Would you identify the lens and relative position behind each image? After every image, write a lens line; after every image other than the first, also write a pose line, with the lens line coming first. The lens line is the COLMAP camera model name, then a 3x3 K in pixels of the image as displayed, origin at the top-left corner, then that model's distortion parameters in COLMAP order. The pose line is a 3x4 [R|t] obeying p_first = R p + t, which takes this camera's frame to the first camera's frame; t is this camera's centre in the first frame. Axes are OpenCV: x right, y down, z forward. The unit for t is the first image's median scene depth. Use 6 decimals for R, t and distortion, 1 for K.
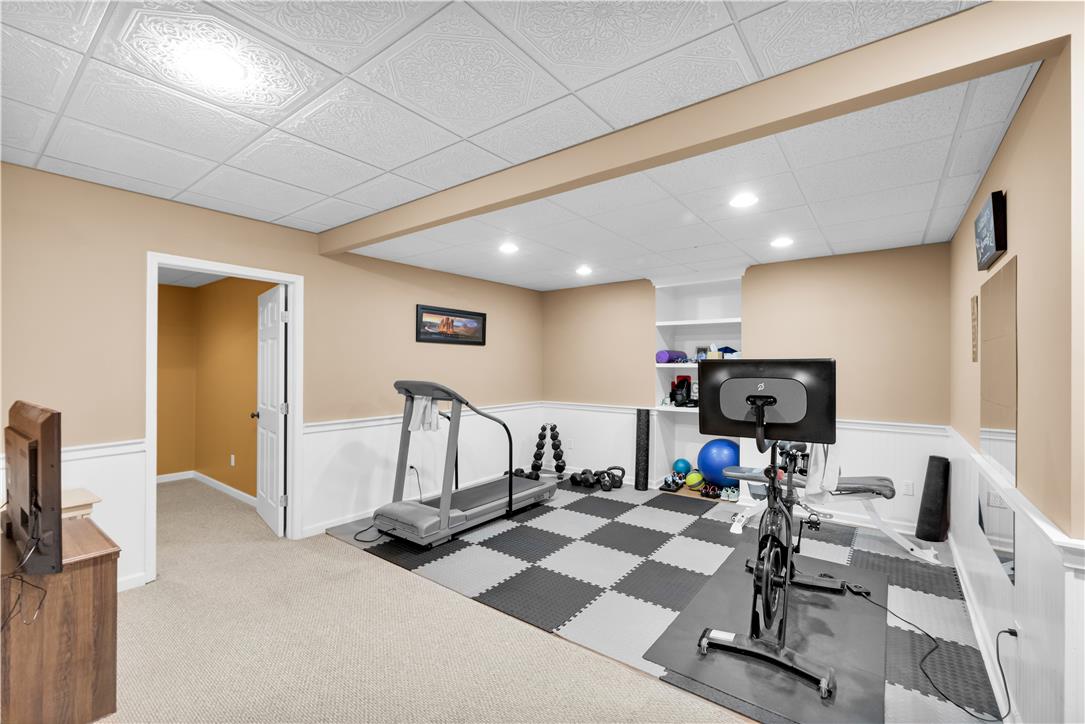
lens RADIAL K [[453.9, 0, 542.5], [0, 453.9, 362.0], [0, 0, 1]] dist [-0.000463, -0.000120]
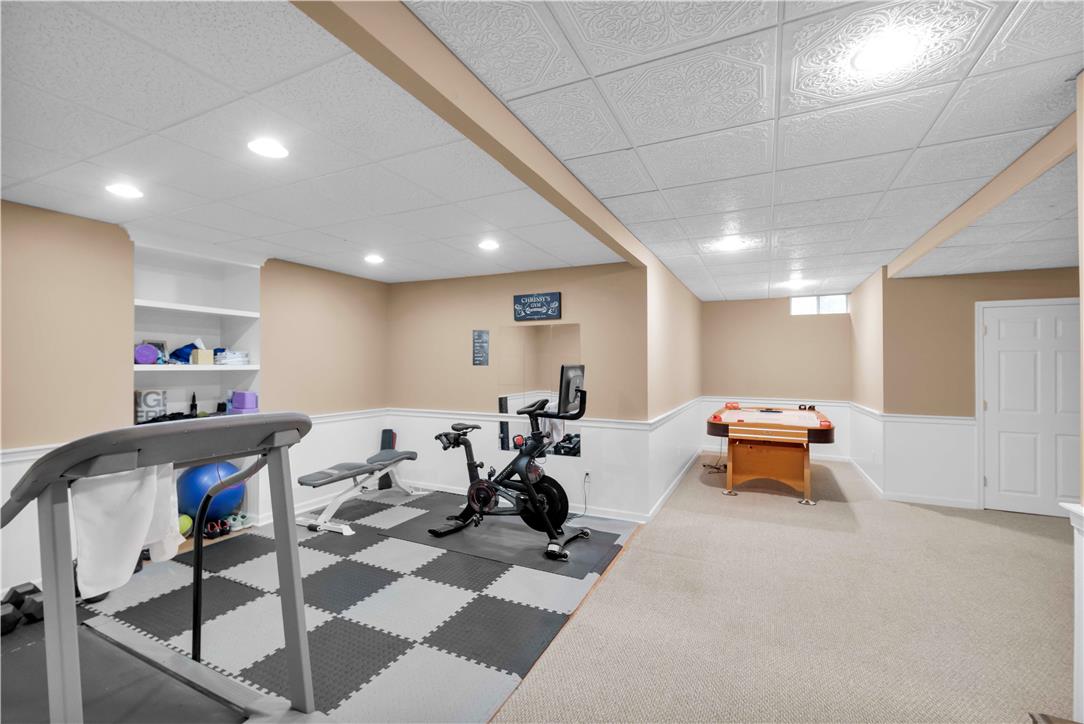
lens RADIAL K [[467.2, 0, 542.0], [0, 467.2, 362.0], [0, 0, 1]] dist [0.001391, 0.000227]
pose [[0.193652, -0.010851, -0.981010, 0.108581], [0.000616, 0.999940, -0.010939, 0.000758], [0.981070, 0.001514, 0.193647, 0.129163]]
